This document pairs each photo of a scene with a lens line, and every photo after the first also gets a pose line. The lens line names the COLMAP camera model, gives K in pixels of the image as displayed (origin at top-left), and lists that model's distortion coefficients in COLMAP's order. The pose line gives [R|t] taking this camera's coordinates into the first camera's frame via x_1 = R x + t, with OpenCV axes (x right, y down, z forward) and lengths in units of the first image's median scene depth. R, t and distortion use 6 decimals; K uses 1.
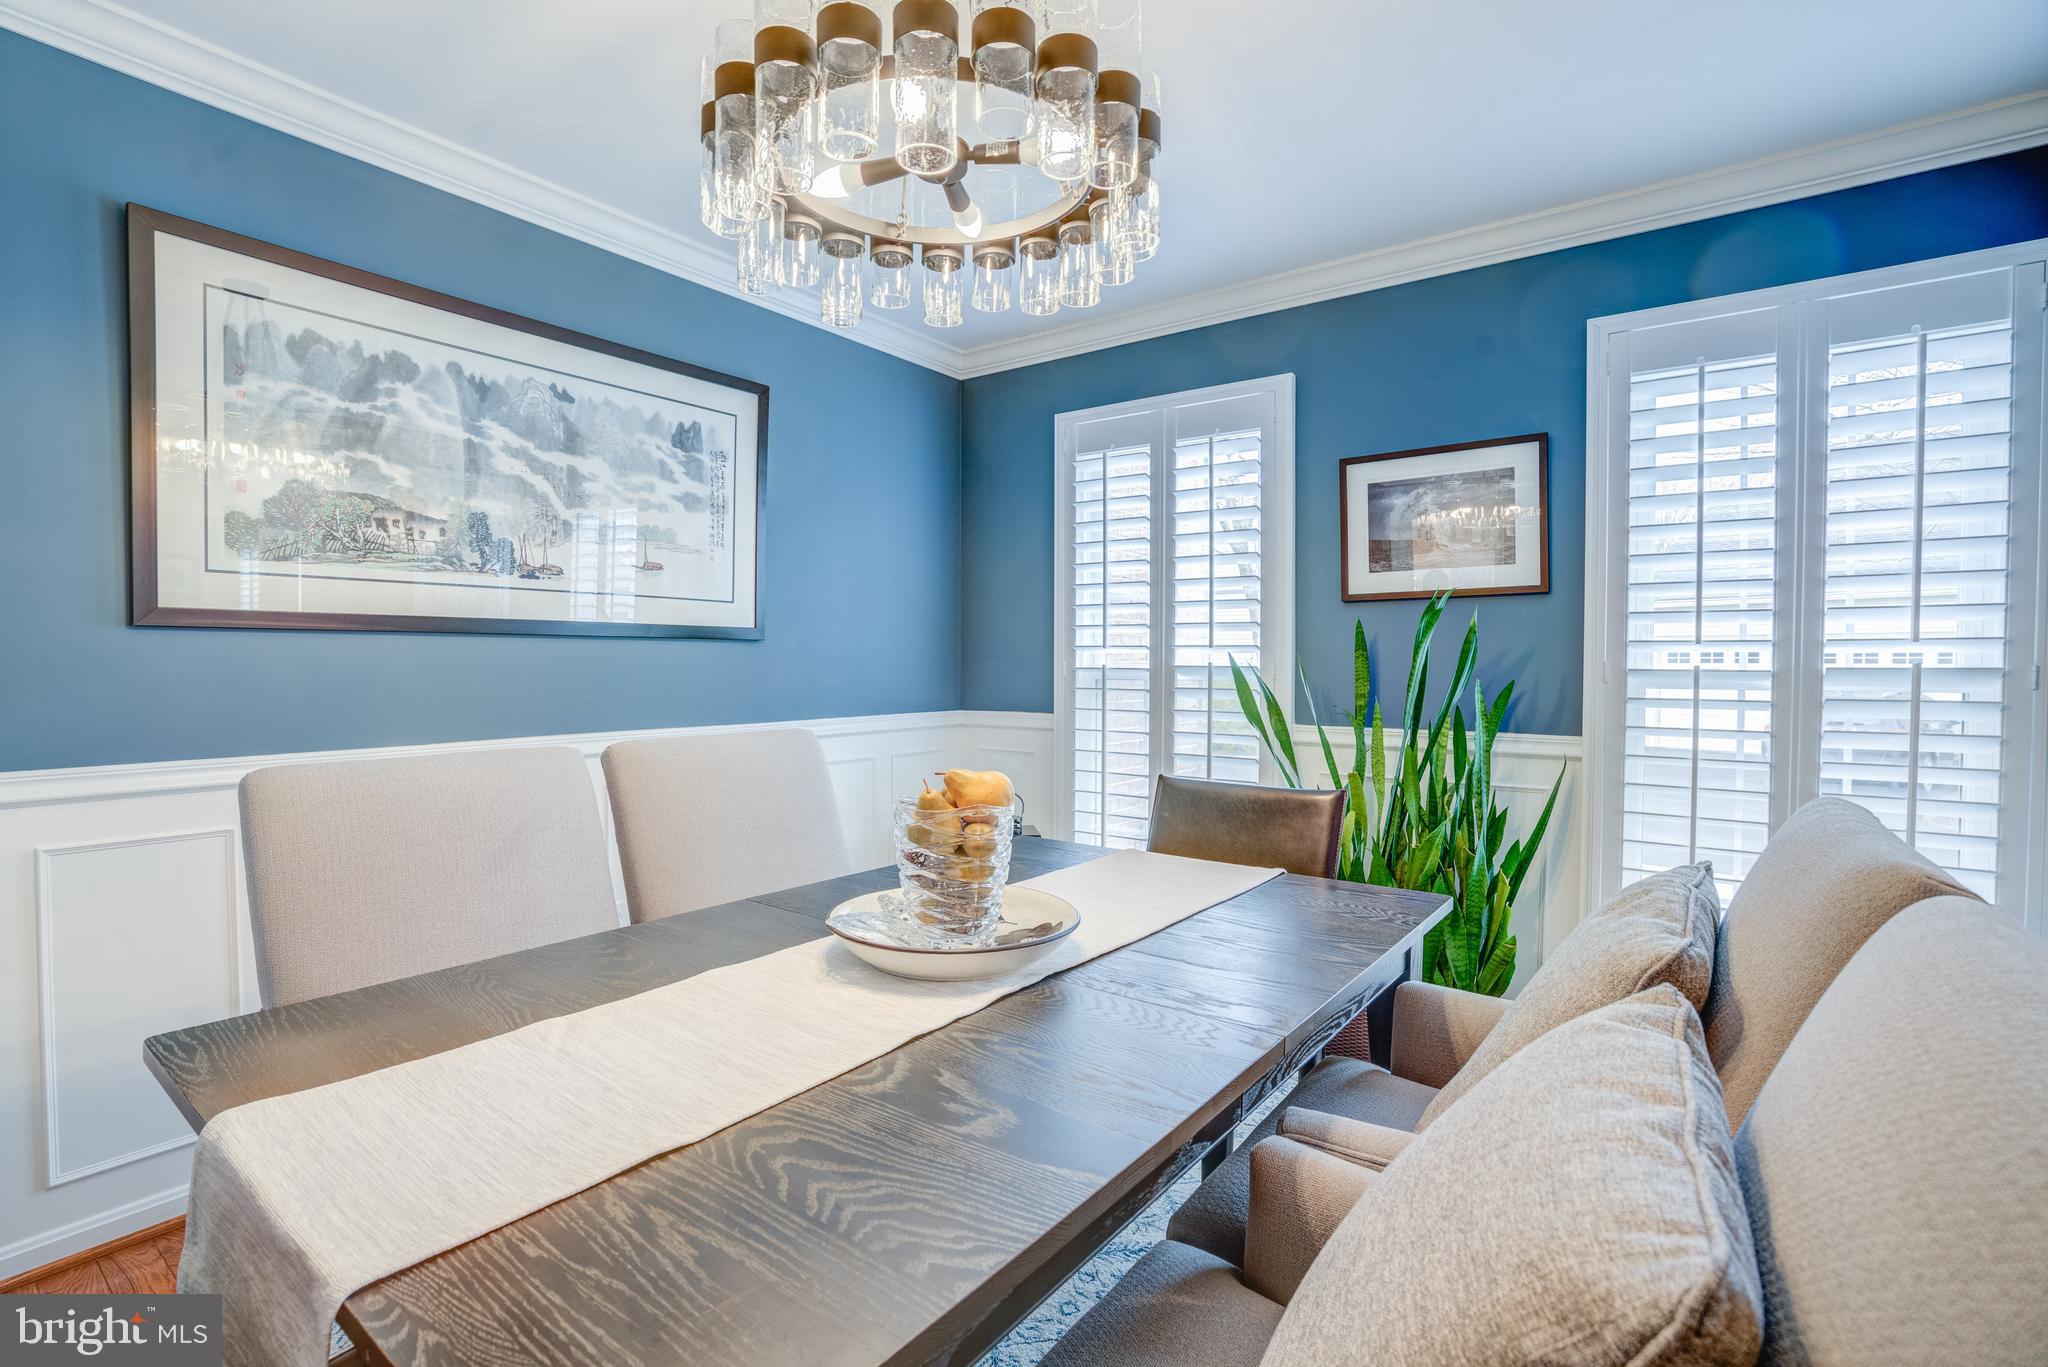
lens RADIAL K [[930.8, 0, 991.3], [0, 930.8, 678.7], [0, 0, 1]] dist [-0.016524, 0.003064]
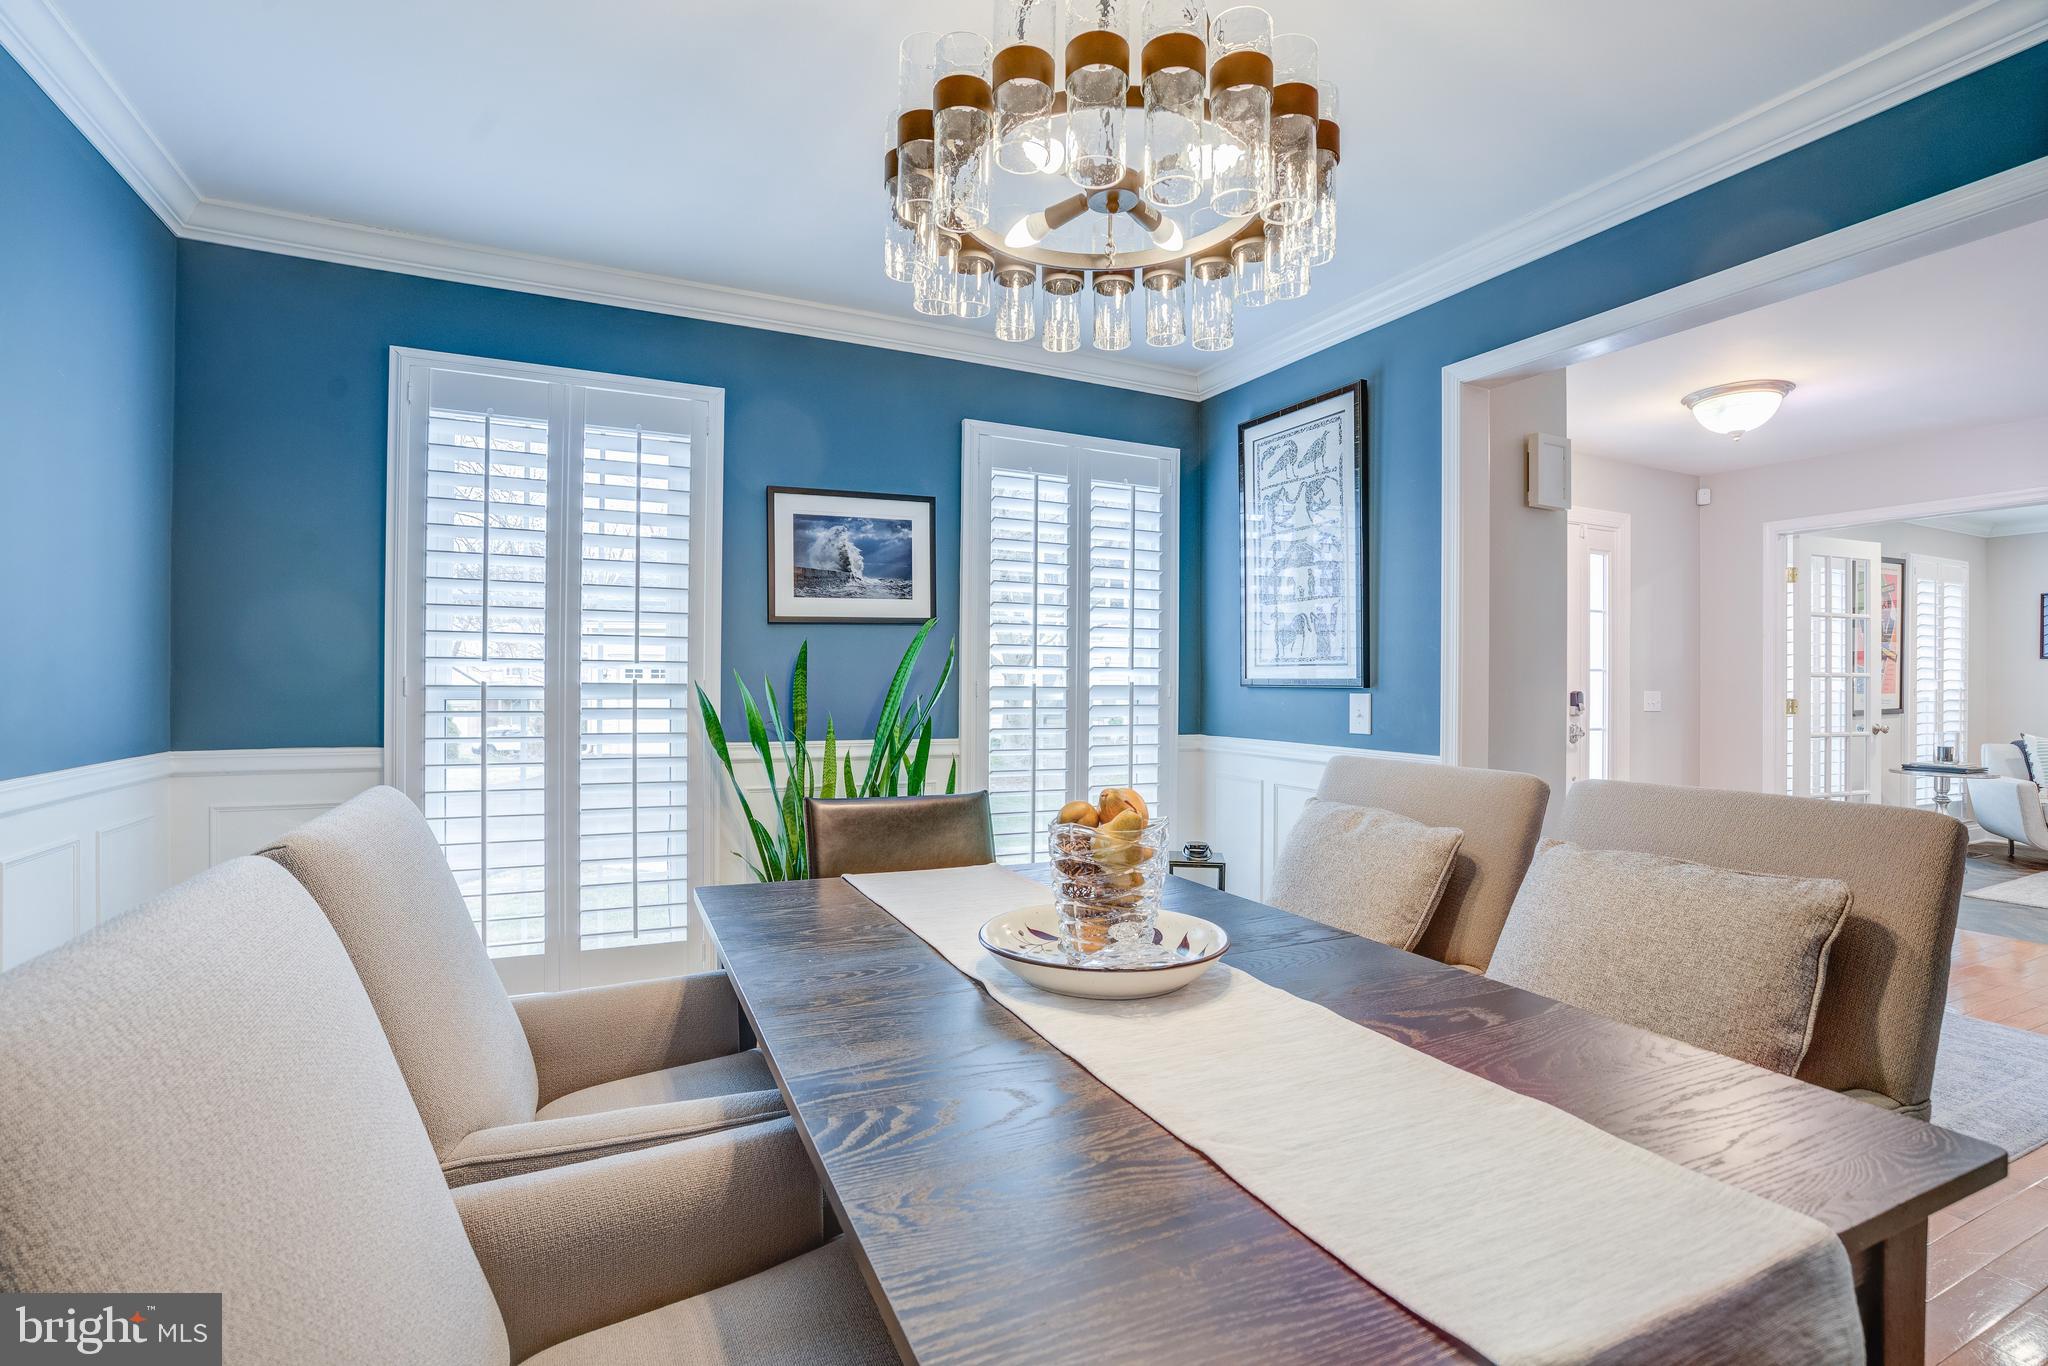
lens RADIAL K [[930.8, 0, 1034.5], [0, 930.8, 685.7], [0, 0, 1]] dist [-0.016524, 0.003064]
pose [[0.508173, -0.002619, 0.861251, -0.415797], [0.010539, 0.999939, -0.003178, -0.005245], [-0.861191, 0.010692, 0.508169, 0.241876]]
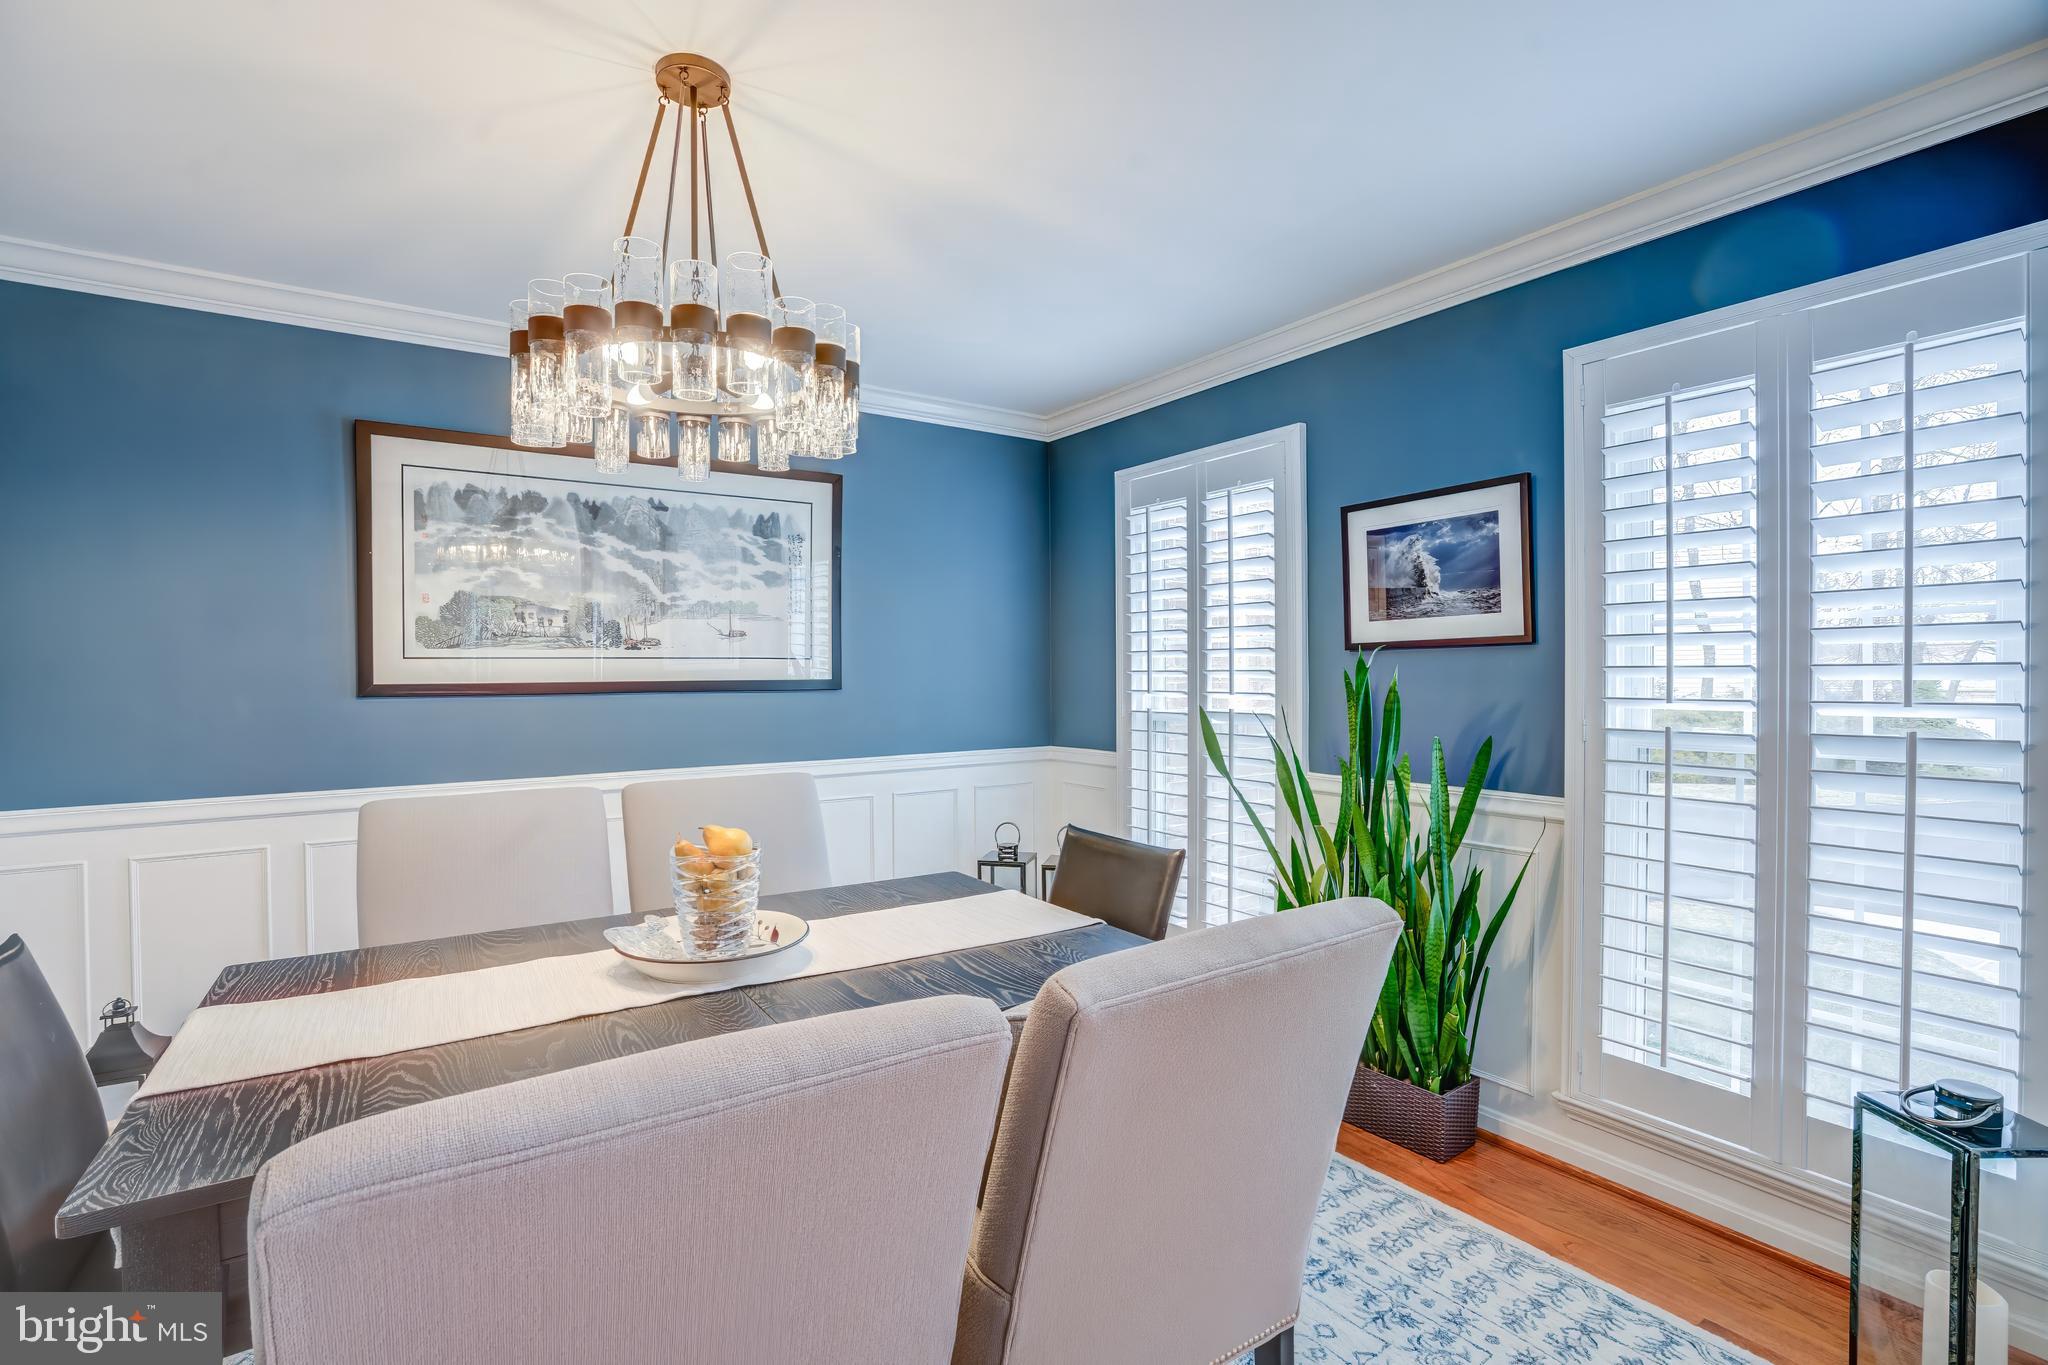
lens RADIAL K [[930.8, 0, 1004.7], [0, 930.8, 680.7], [0, 0, 1]] dist [-0.016524, 0.003064]
pose [[0.944005, -0.005763, -0.329880, 0.406234], [0.002906, 0.999954, -0.009152, -0.047955], [0.329918, 0.007681, 0.943978, -0.059223]]
